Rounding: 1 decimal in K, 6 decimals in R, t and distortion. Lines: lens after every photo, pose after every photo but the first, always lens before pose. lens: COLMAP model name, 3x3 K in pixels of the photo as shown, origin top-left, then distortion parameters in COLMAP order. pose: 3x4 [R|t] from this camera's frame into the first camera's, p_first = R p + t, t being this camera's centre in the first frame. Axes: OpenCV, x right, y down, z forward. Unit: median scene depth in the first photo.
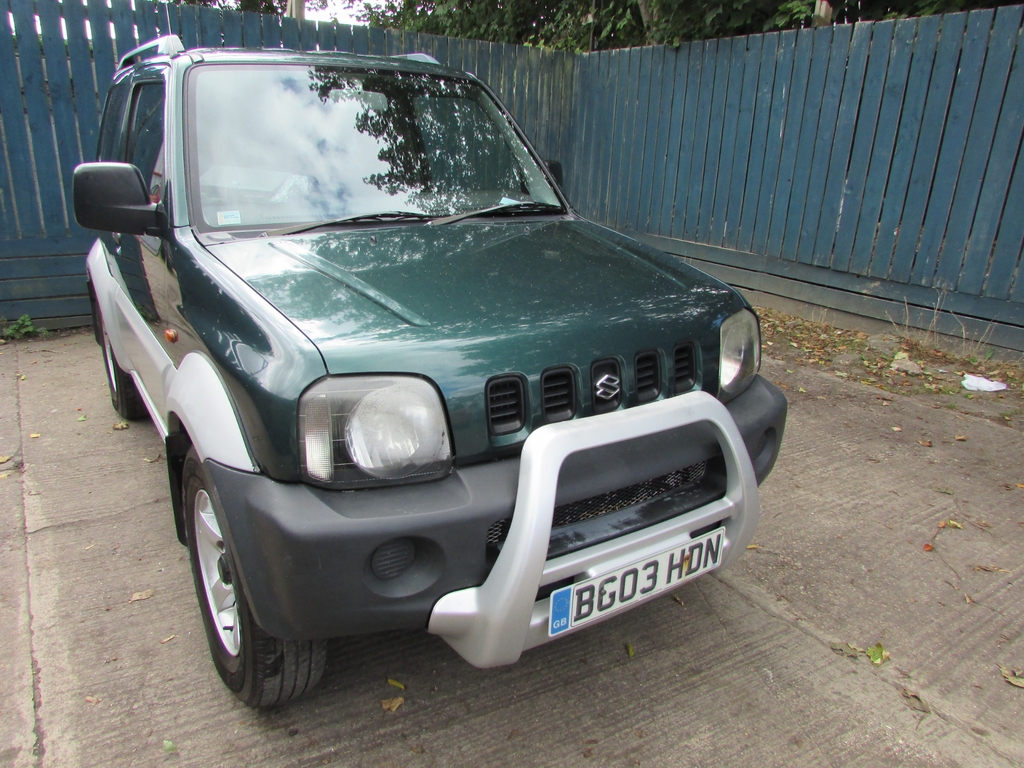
lens RADIAL K [[716.7, 0, 503.7], [0, 716.7, 384.8], [0, 0, 1]] dist [-0.031874, 0.016578]
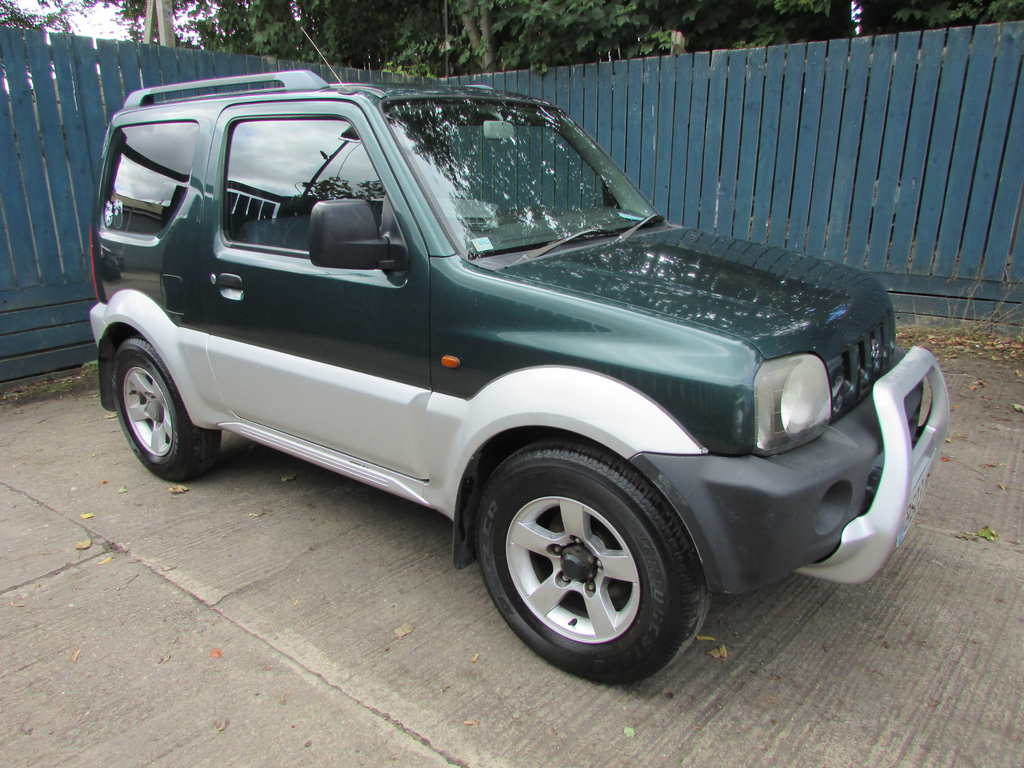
lens RADIAL K [[716.7, 0, 504.2], [0, 716.7, 382.4], [0, 0, 1]] dist [-0.031874, 0.016578]
pose [[0.945953, -0.136232, 0.294302, -0.264132], [0.144839, 0.989427, -0.007541, -0.007058], [-0.290163, 0.049760, 0.955683, -0.002732]]
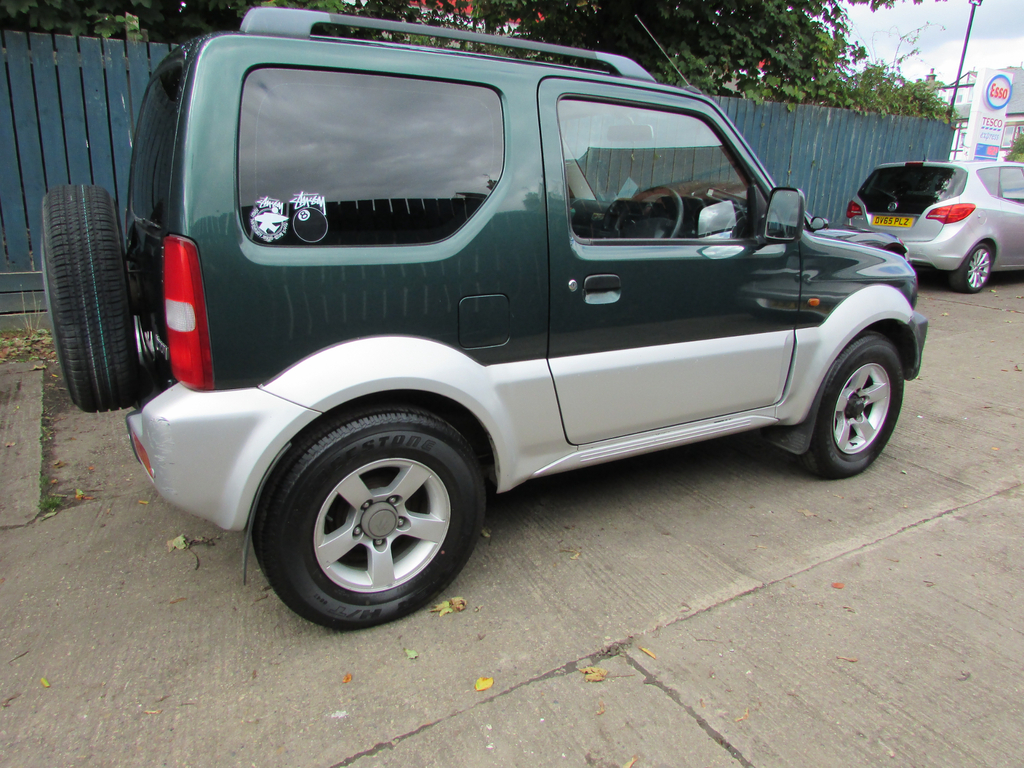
lens RADIAL K [[716.7, 0, 502.4], [0, 716.7, 383.6], [0, 0, 1]] dist [-0.031874, 0.016578]
pose [[0.055635, -0.306344, 0.950294, -0.729411], [0.306045, 0.911186, 0.275820, -0.193242], [-0.950390, 0.275487, 0.144449, 0.541483]]
